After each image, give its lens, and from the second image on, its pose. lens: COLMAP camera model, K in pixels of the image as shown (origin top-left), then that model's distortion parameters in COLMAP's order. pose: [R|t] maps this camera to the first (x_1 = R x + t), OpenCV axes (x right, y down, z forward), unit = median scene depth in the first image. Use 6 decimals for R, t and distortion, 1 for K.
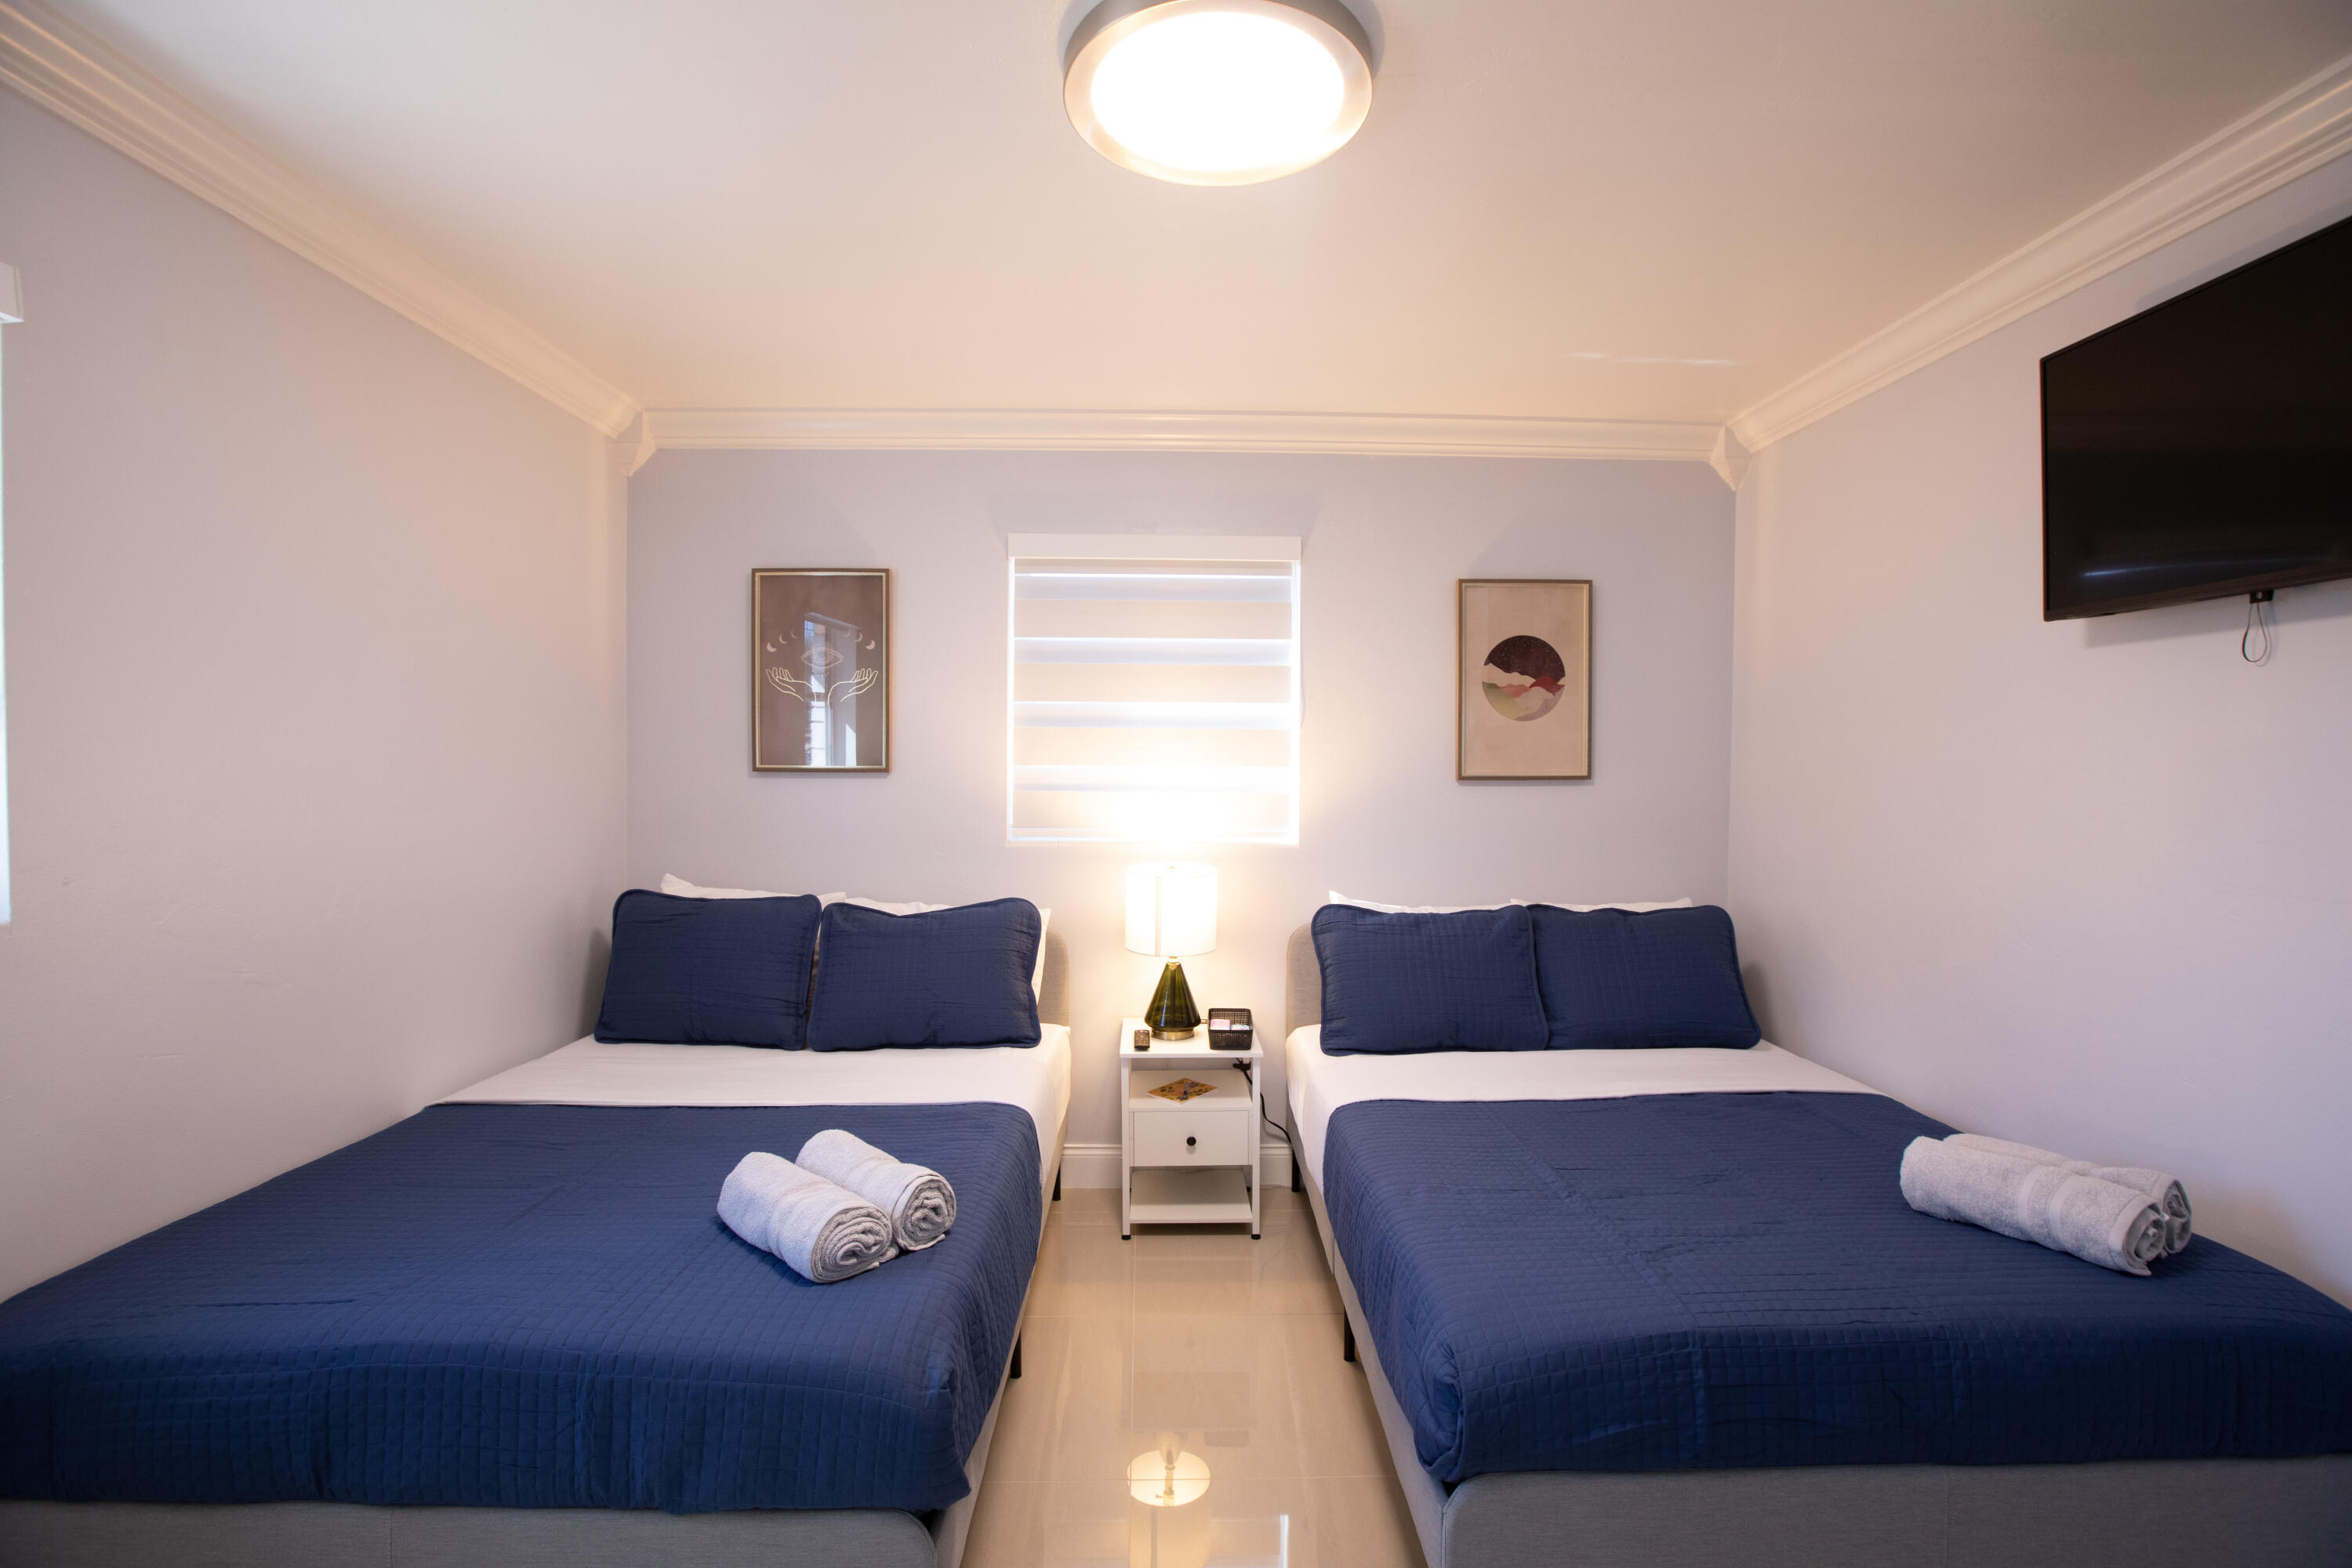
lens RADIAL K [[1071.5, 0, 1176.8], [0, 1071.5, 778.6], [0, 0, 1]] dist [-0.052747, 0.018021]
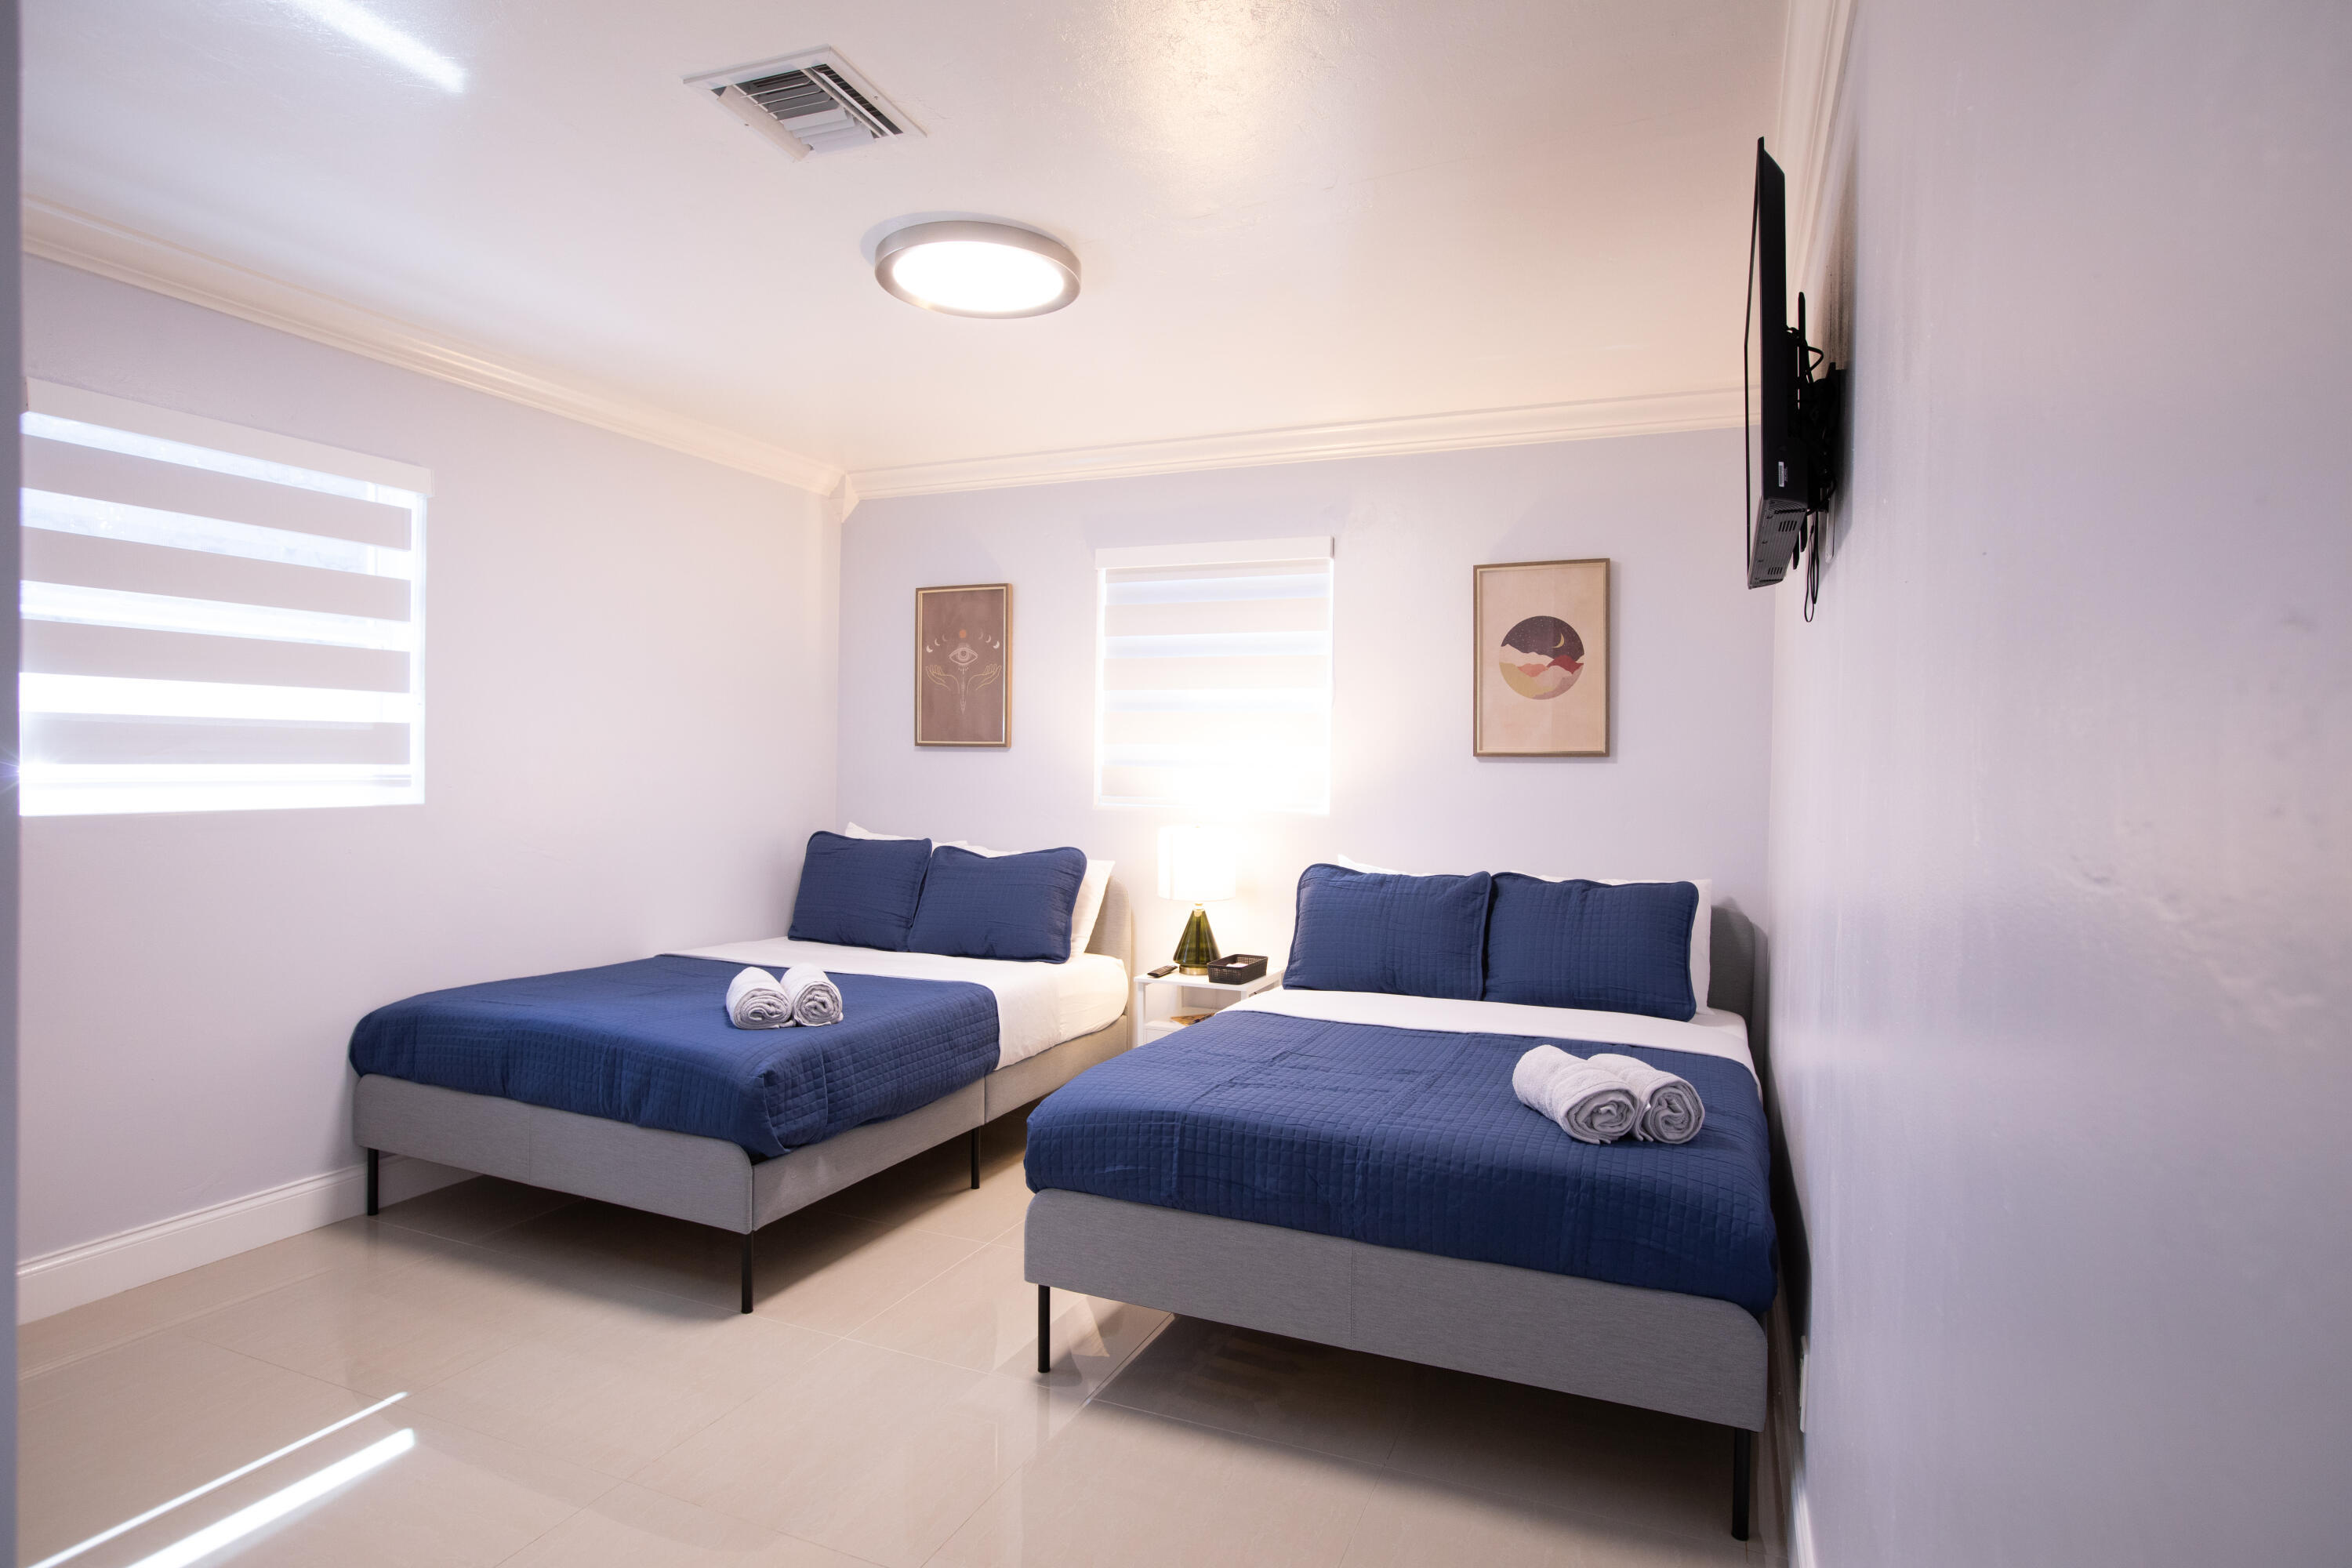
lens RADIAL K [[1316.2, 0, 1217.9], [0, 1316.2, 775.2], [0, 0, 1]] dist [-0.038093, -0.000609]
pose [[0.907731, 0.010601, -0.419419, 0.613335], [-0.017022, 0.999788, -0.011570, 0.041279], [0.419208, 0.017641, 0.907719, -0.294017]]
